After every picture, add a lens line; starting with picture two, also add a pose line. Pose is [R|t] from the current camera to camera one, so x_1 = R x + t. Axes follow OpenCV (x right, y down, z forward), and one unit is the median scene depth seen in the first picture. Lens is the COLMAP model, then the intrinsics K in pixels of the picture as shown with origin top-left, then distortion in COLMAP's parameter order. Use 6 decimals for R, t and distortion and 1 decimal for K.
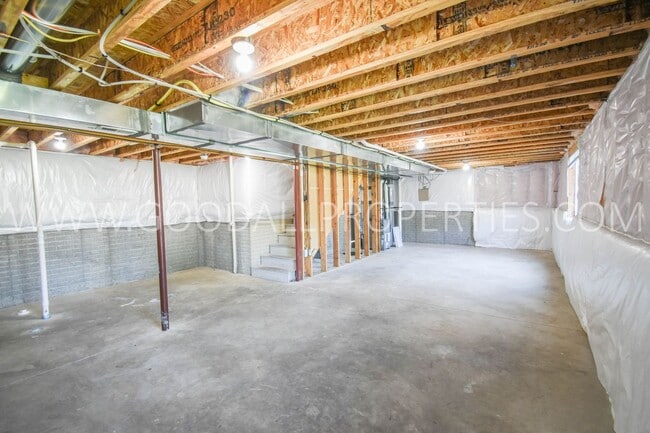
lens RADIAL K [[289.7, 0, 325.0], [0, 289.7, 216.5], [0, 0, 1]] dist [0.013416, -0.020262]
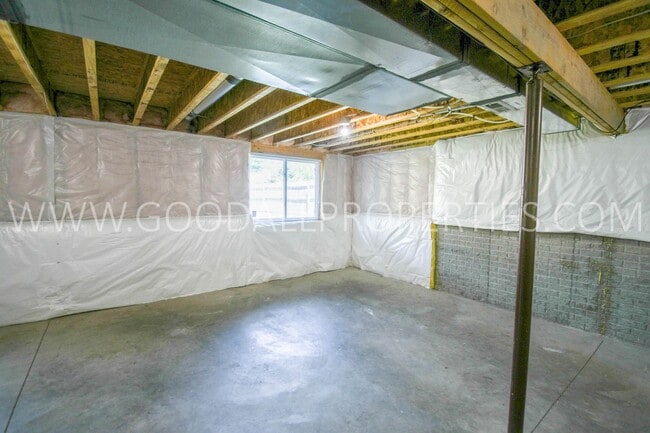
lens RADIAL K [[289.7, 0, 325.0], [0, 289.7, 216.5], [0, 0, 1]] dist [0.013416, -0.020262]
pose [[-0.949189, -0.006012, 0.314650, -0.481870], [0.025825, 0.994958, 0.096915, -0.076650], [-0.313646, 0.100116, -0.944247, 1.847807]]
